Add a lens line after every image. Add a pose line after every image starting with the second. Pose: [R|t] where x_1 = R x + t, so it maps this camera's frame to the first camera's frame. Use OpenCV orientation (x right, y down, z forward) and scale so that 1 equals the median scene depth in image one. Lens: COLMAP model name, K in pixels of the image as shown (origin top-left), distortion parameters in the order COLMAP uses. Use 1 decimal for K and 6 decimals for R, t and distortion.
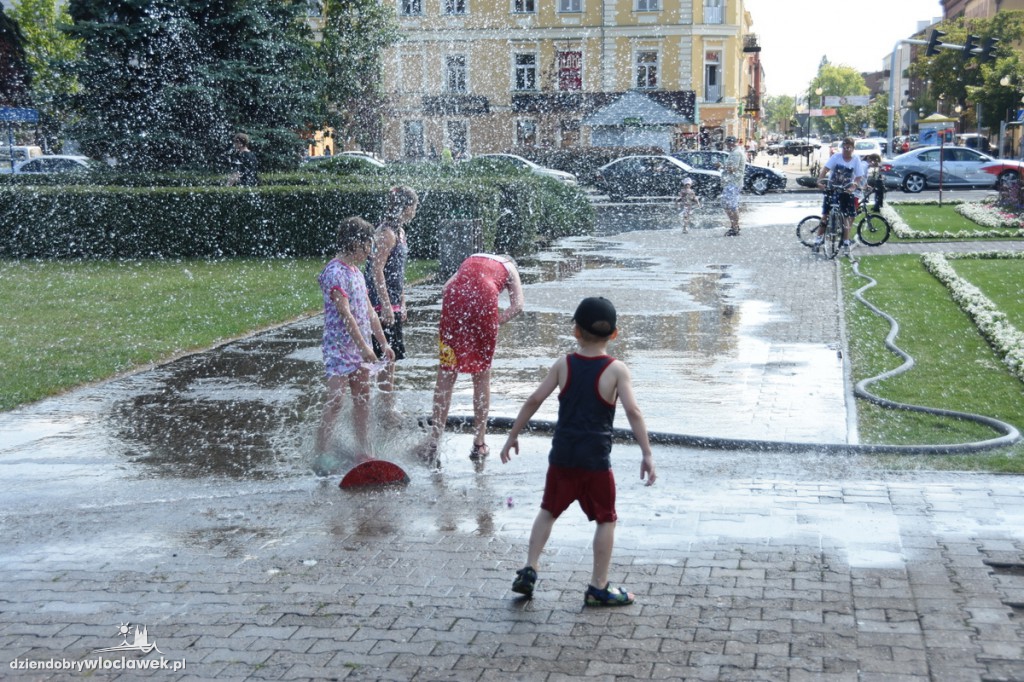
lens RADIAL K [[1765.7, 0, 510.0], [0, 1765.7, 362.2], [0, 0, 1]] dist [0.298066, 0.392316]
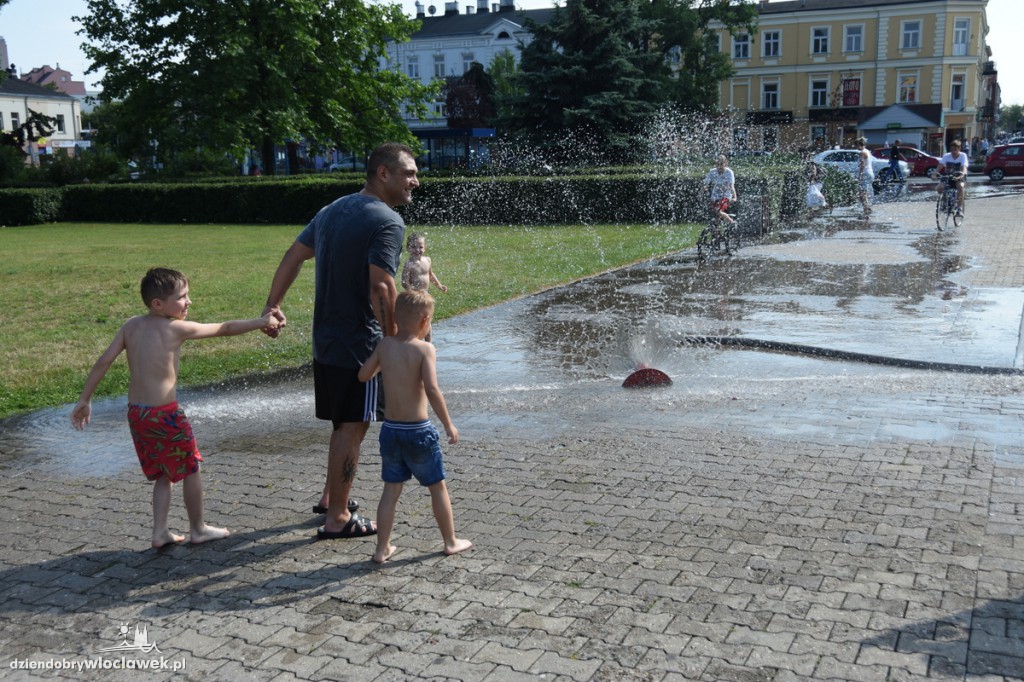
lens RADIAL K [[1152.3, 0, 507.7], [0, 1152.3, 357.7], [0, 0, 1]] dist [-0.024809, 0.296416]
pose [[0.967760, 0.031867, -0.249851, 0.056075], [-0.017003, 0.997967, 0.061429, -0.009822], [0.251300, -0.055201, 0.966334, 0.106663]]
